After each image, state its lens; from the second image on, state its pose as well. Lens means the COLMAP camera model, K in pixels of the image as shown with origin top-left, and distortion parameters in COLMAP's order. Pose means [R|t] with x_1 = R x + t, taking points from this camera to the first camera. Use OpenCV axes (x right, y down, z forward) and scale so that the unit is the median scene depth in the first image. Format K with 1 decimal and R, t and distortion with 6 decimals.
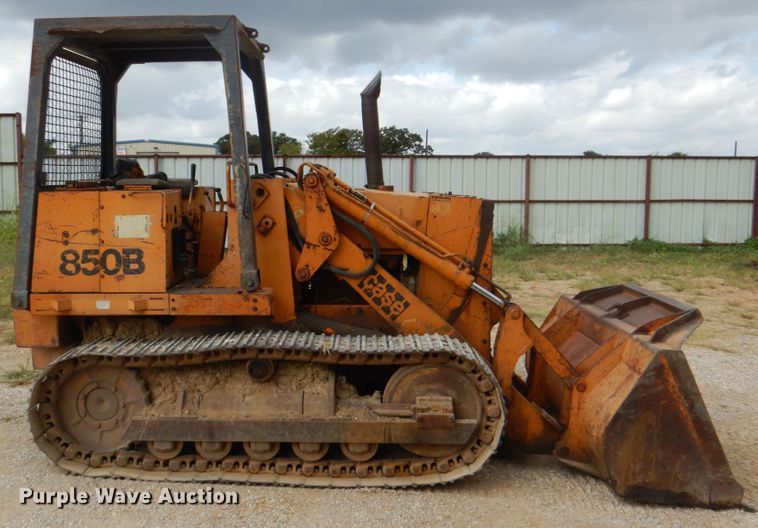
lens RADIAL K [[734.3, 0, 330.7], [0, 734.3, 264.4], [0, 0, 1]] dist [-0.003200, 0.002256]
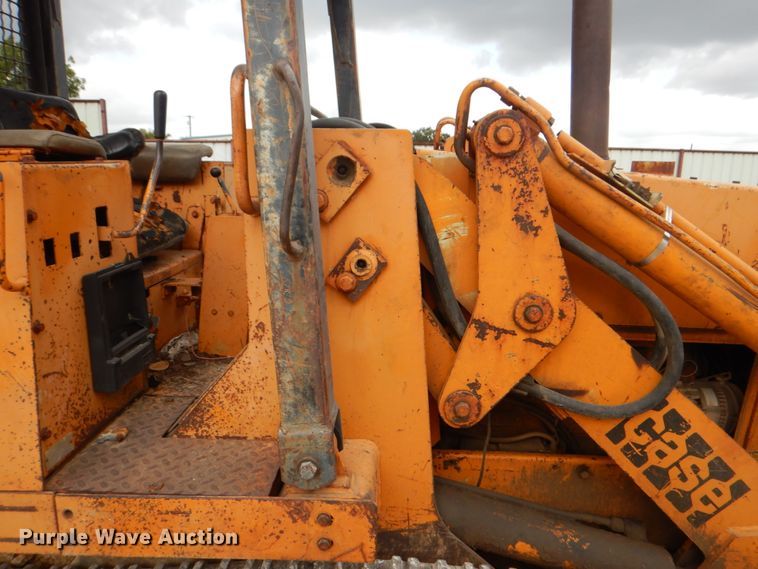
lens RADIAL K [[546.9, 0, 379.0], [0, 546.9, 284.5], [0, 0, 1]] dist [-0.003680, 0.004643]
pose [[0.999884, 0.014890, 0.003131, -0.079479], [-0.015117, 0.995544, 0.093074, -0.070271], [-0.001731, -0.093110, 0.995654, 0.751697]]
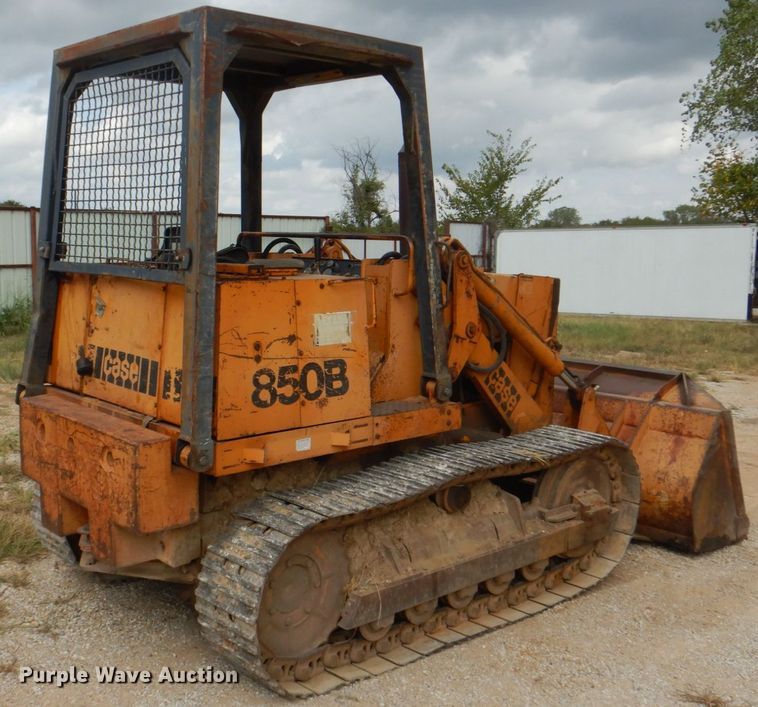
lens RADIAL K [[931.3, 0, 257.6], [0, 931.3, 355.8], [0, 0, 1]] dist [-0.001189, -0.019524]
pose [[0.745901, -0.077134, 0.661576, -0.894396], [0.065146, 0.996958, 0.042787, -0.066581], [-0.662864, 0.011184, 0.748656, 0.367381]]
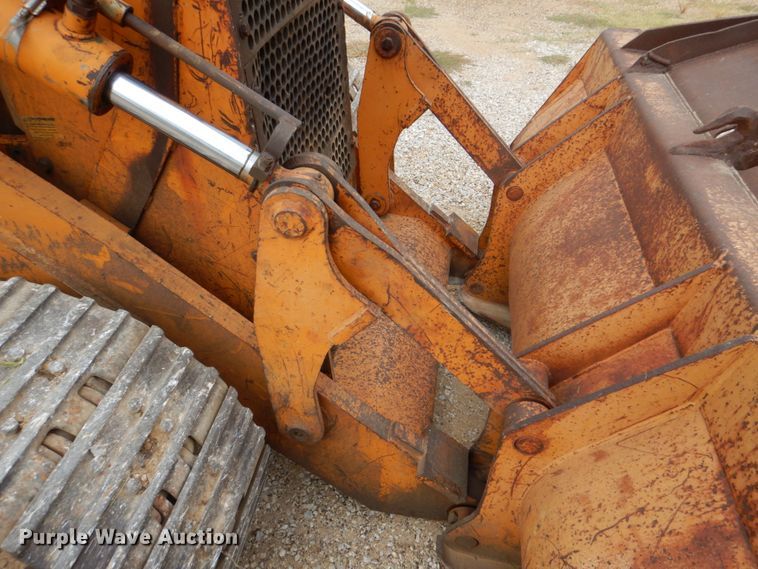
lens RADIAL K [[546.9, 0, 379.0], [0, 546.9, 284.5], [0, 0, 1]] dist [-0.003680, 0.004643]
pose [[0.992901, 0.047817, -0.108906, 0.301834], [0.017638, 0.846312, 0.532395, -0.011131], [0.117626, -0.530536, 0.839461, 0.839771]]
